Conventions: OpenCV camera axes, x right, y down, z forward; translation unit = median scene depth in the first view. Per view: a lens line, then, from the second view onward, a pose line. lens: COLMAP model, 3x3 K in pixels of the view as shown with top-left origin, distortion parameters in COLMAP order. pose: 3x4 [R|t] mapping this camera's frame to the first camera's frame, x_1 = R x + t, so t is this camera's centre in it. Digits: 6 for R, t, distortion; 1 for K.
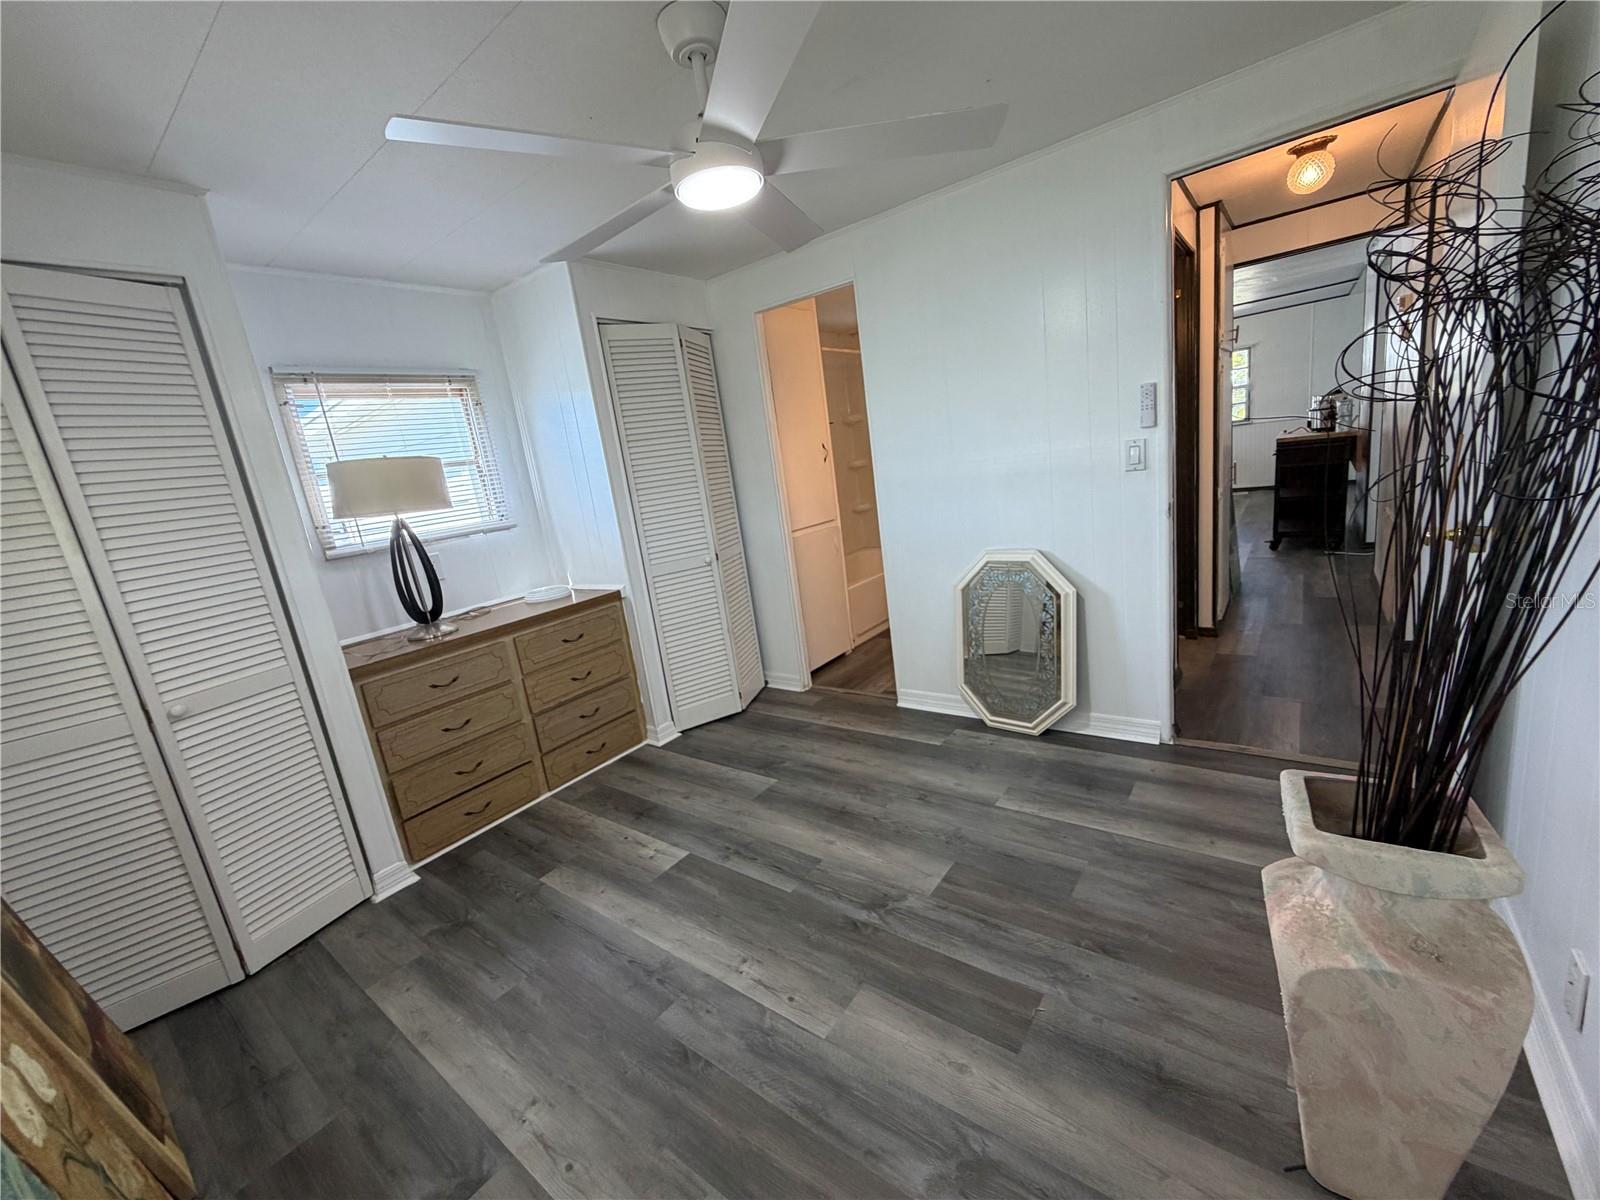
lens RADIAL K [[642.5, 0, 794.5], [0, 642.5, 605.6], [0, 0, 1]] dist [0.002396, 0.000075]
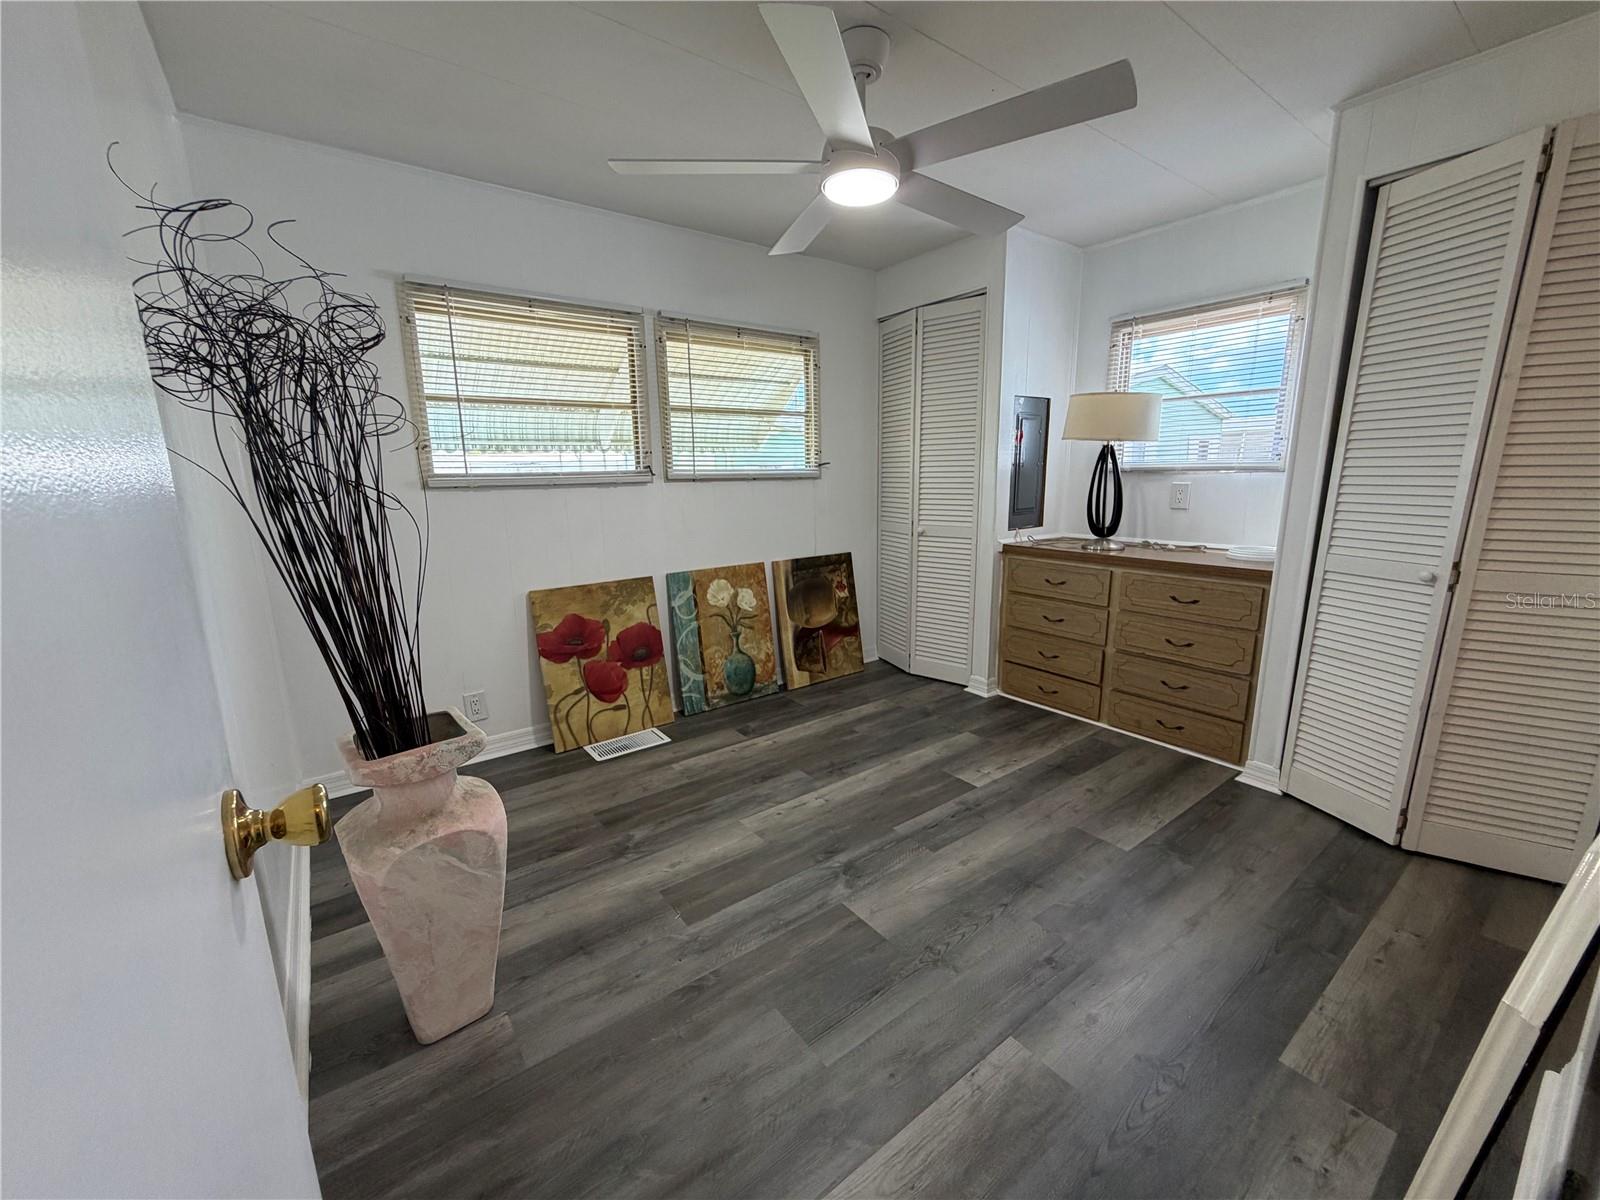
lens RADIAL K [[642.5, 0, 791.6], [0, 642.5, 600.5], [0, 0, 1]] dist [0.002396, 0.000075]
pose [[-0.275923, 0.327988, -0.903488, 0.677974], [-0.161701, 0.910741, 0.380005, -0.219899], [0.947481, 0.250947, -0.198258, 0.724149]]
